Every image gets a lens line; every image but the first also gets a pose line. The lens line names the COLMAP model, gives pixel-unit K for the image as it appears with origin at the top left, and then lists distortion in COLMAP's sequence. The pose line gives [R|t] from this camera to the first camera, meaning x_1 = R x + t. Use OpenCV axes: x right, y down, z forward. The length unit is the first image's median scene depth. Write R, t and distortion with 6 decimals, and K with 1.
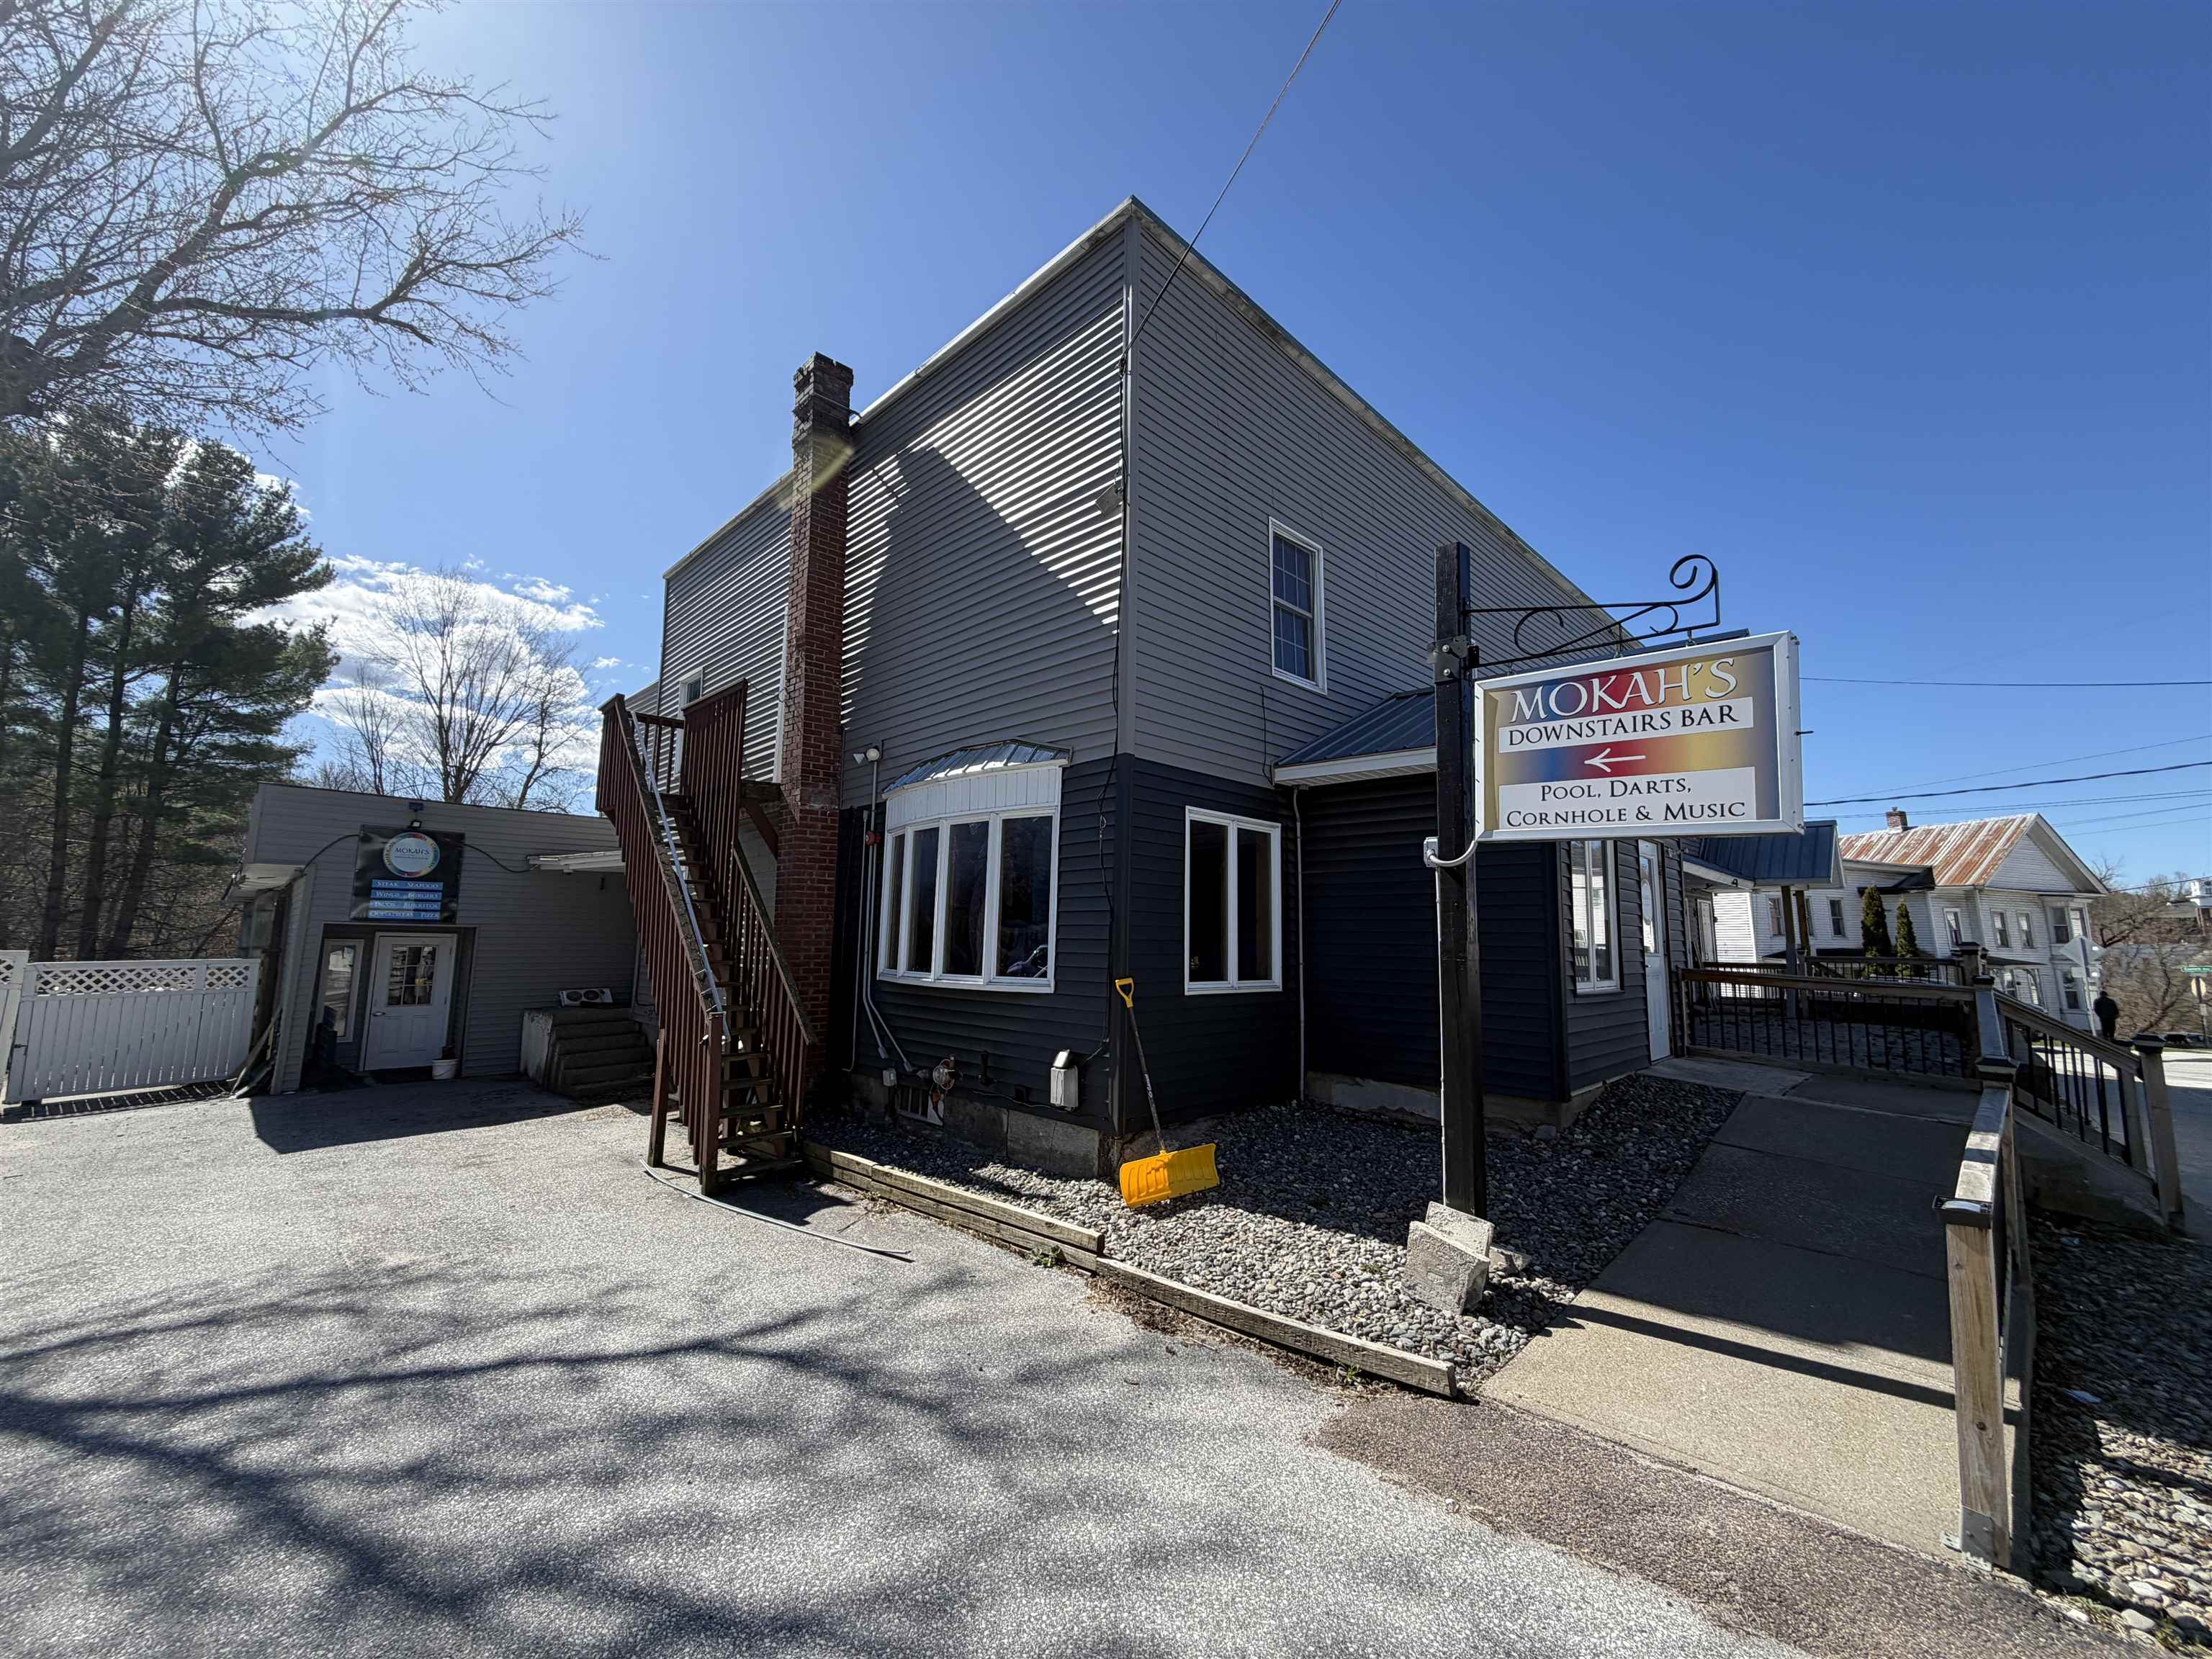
lens RADIAL K [[879.4, 0, 1102.0], [0, 879.4, 818.1], [0, 0, 1]] dist [-0.000019, -0.000200]
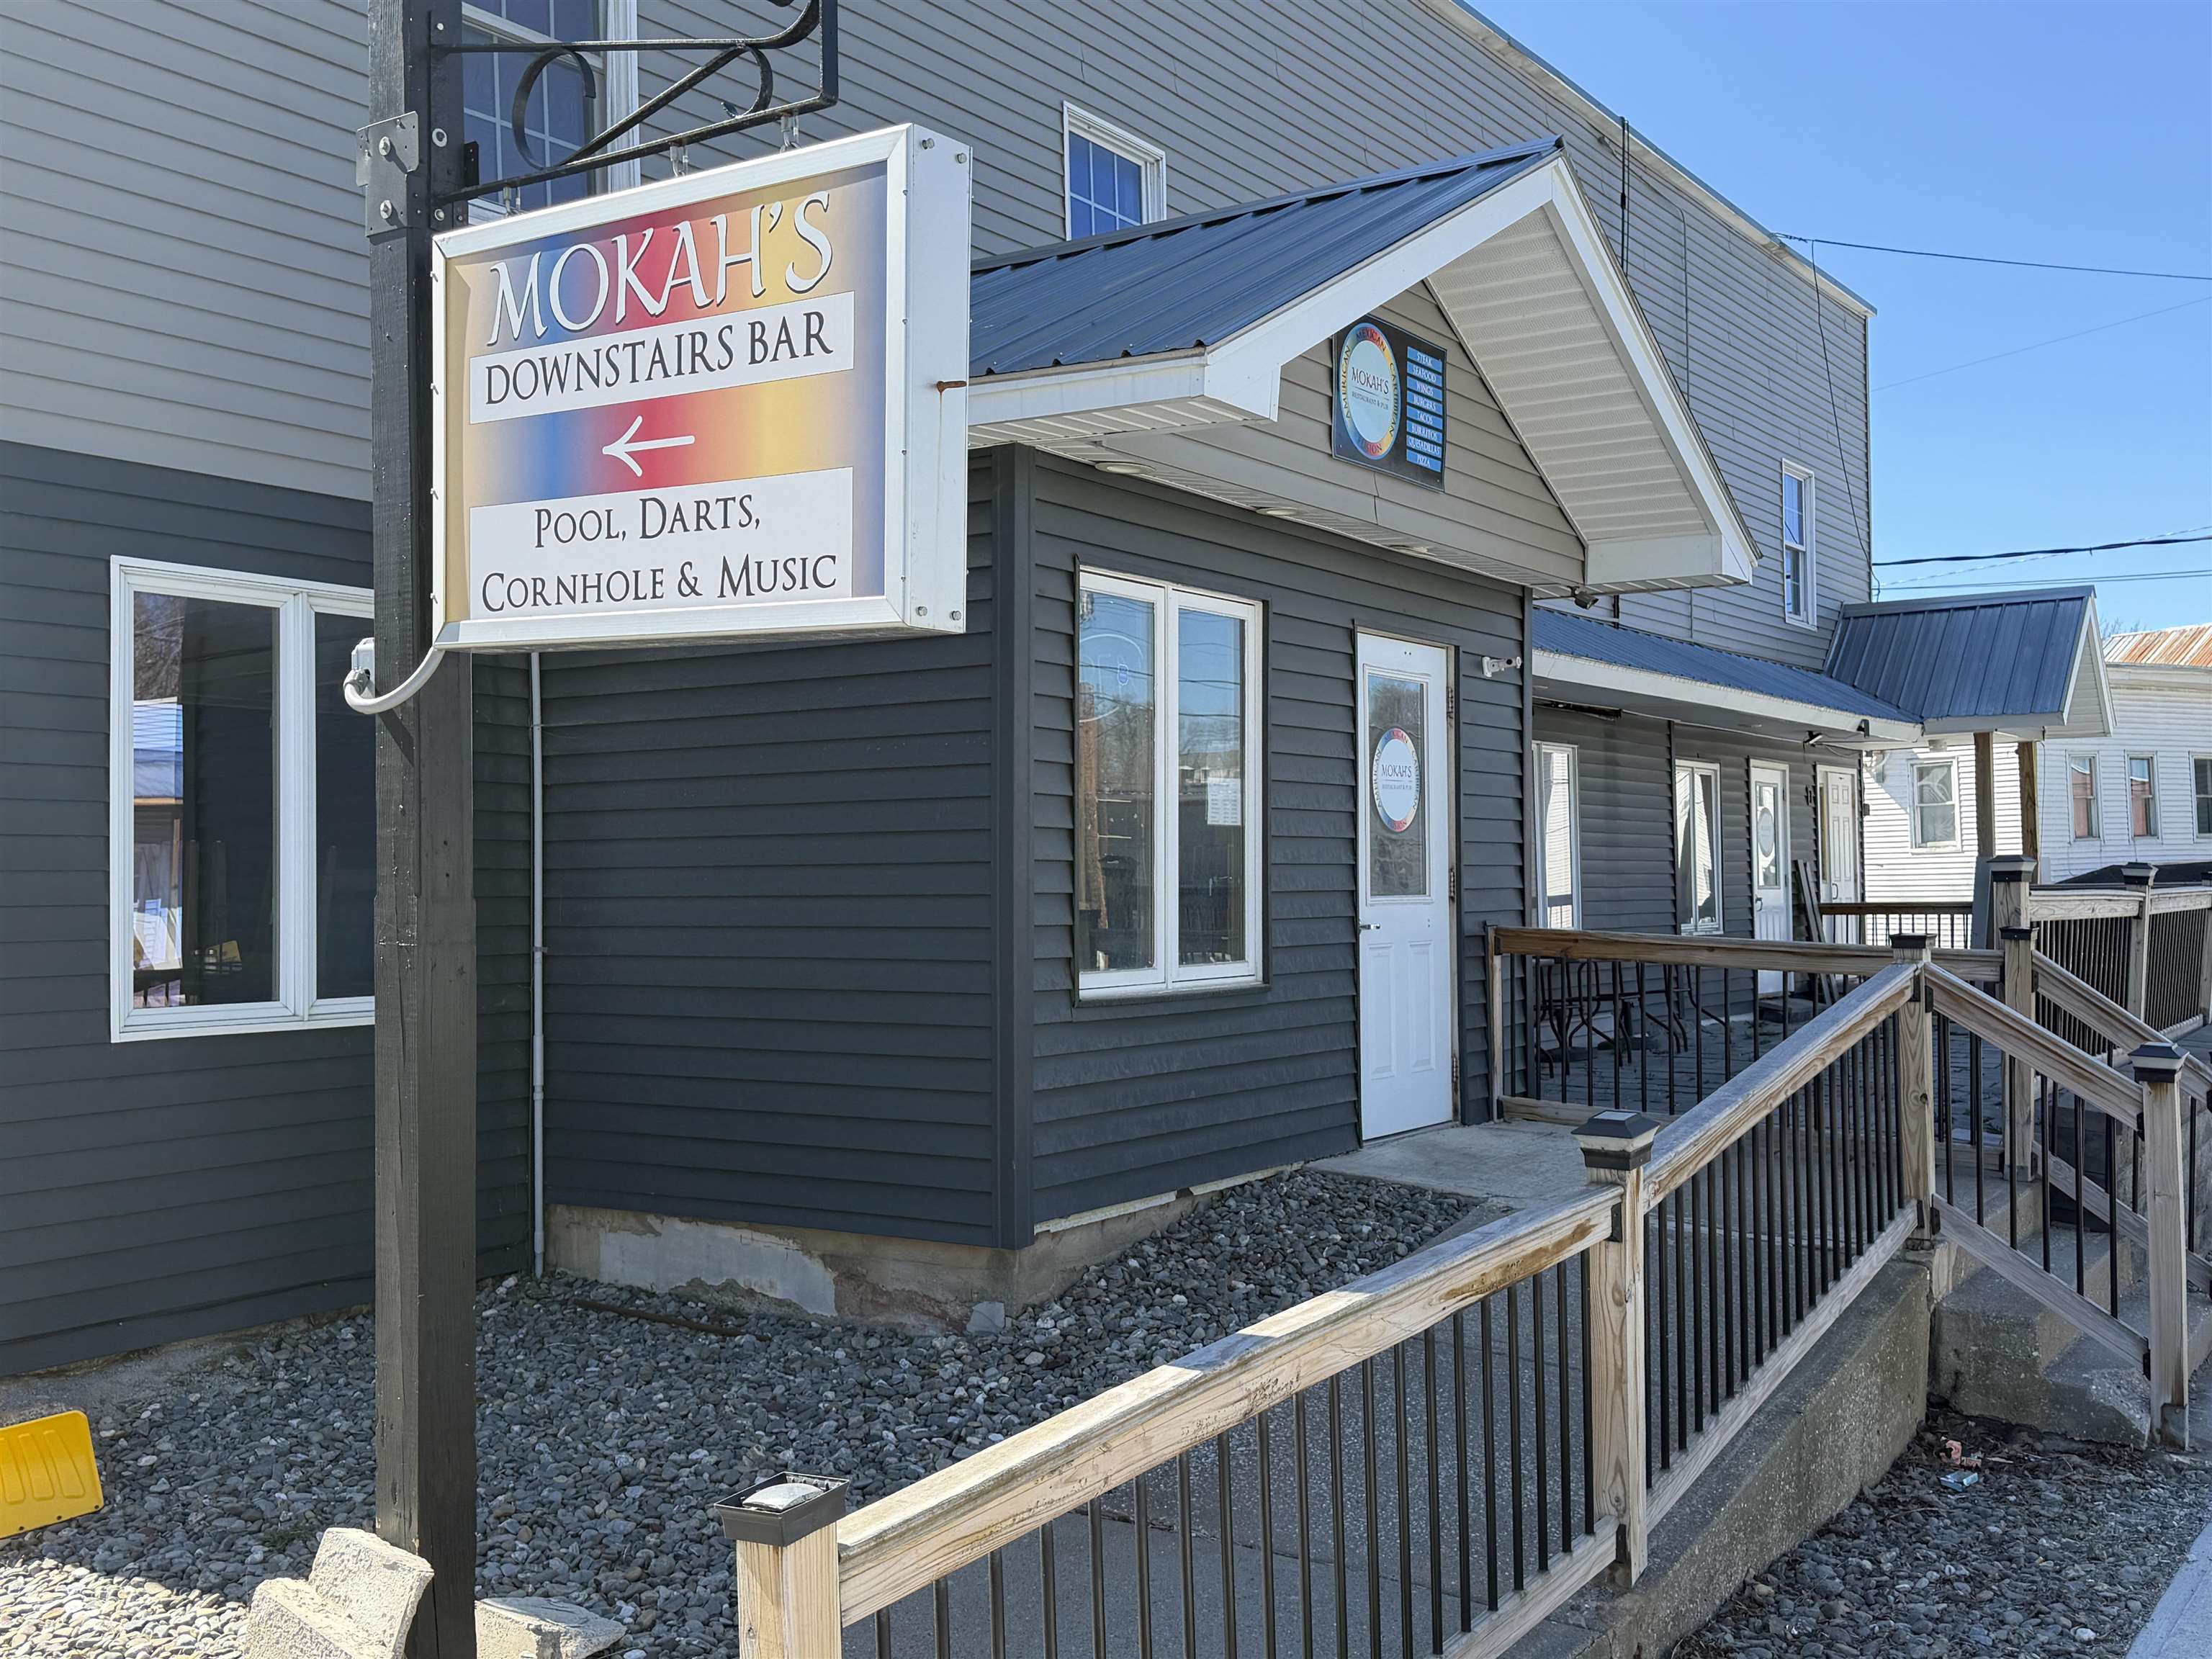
lens RADIAL K [[2106.1, 0, 1106.0], [0, 2106.1, 829.5], [0, 0, 1]] dist [0.201864, -0.436163]
pose [[0.982459, -0.024019, 0.184925, 0.158590], [0.002867, 0.993498, 0.113810, -0.000522], [-0.186456, -0.111283, 0.976140, -0.003785]]
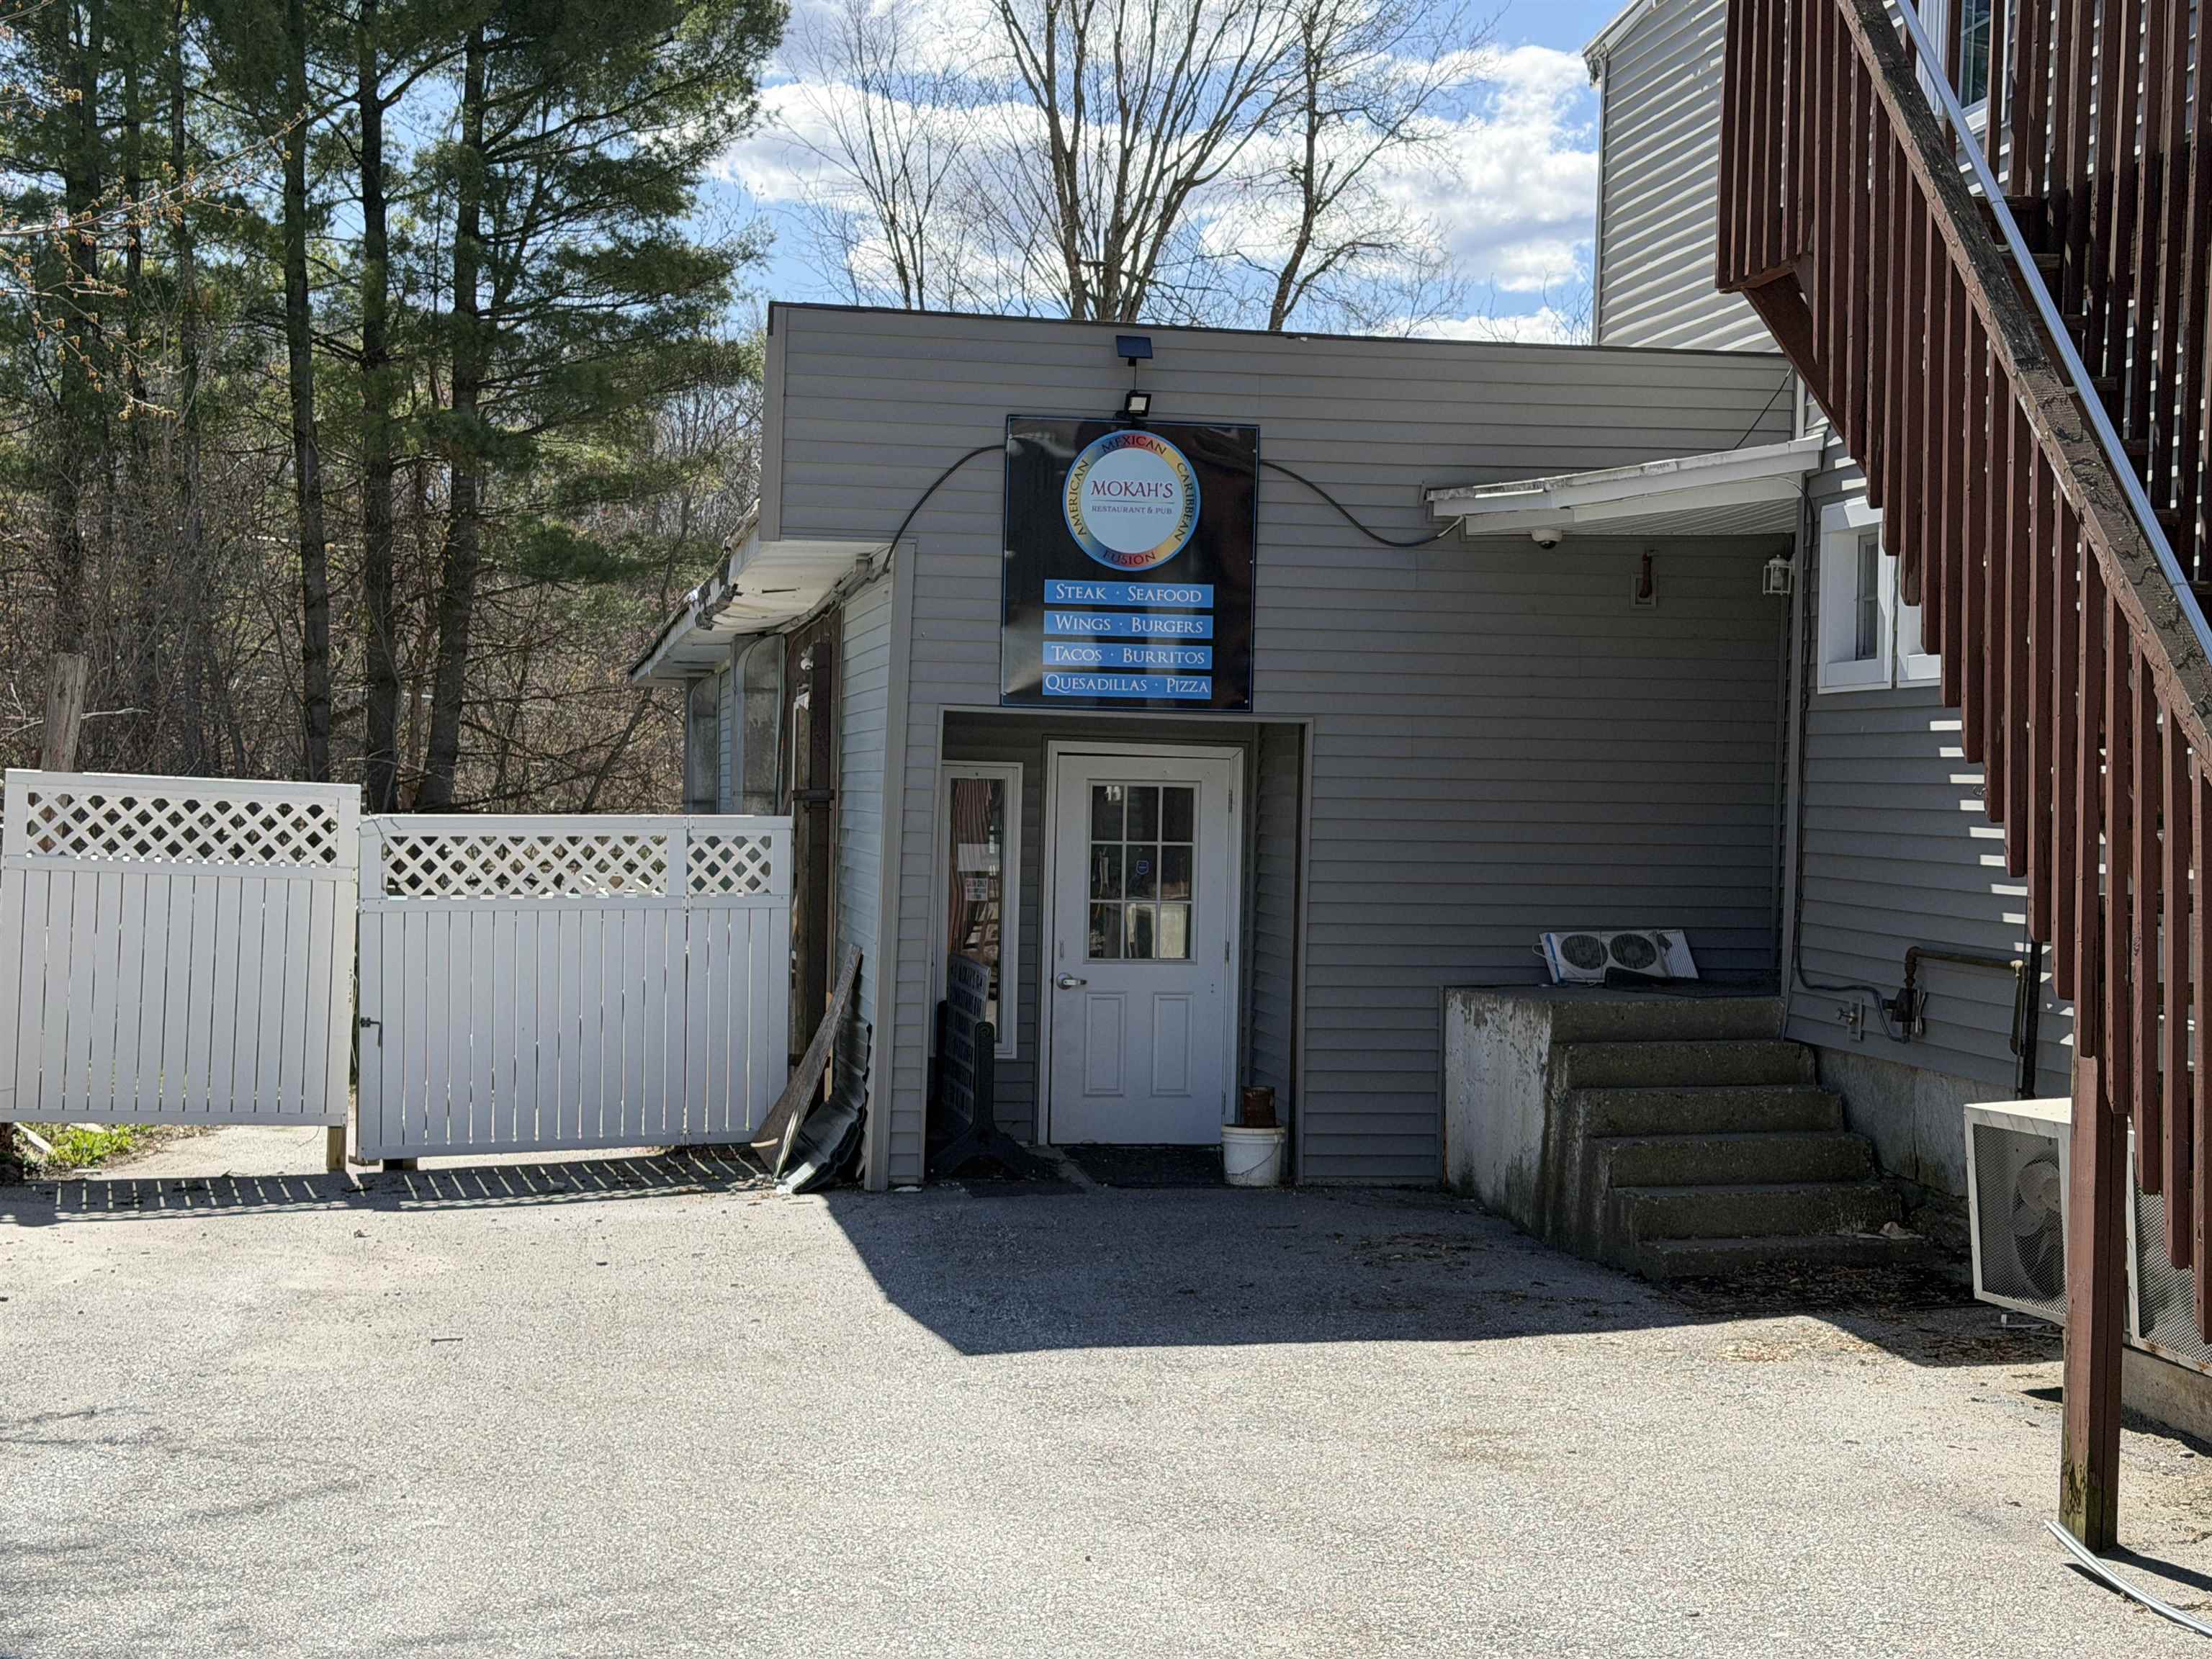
lens RADIAL K [[3182.3, 0, 1106.0], [0, 3182.3, 829.5], [0, 0, 1]] dist [0.094958, 0.021934]
pose [[0.819141, 0.012198, -0.573463, -0.130651], [0.068561, 0.990524, 0.119002, 0.023945], [0.569480, -0.136797, 0.810542, 0.030494]]
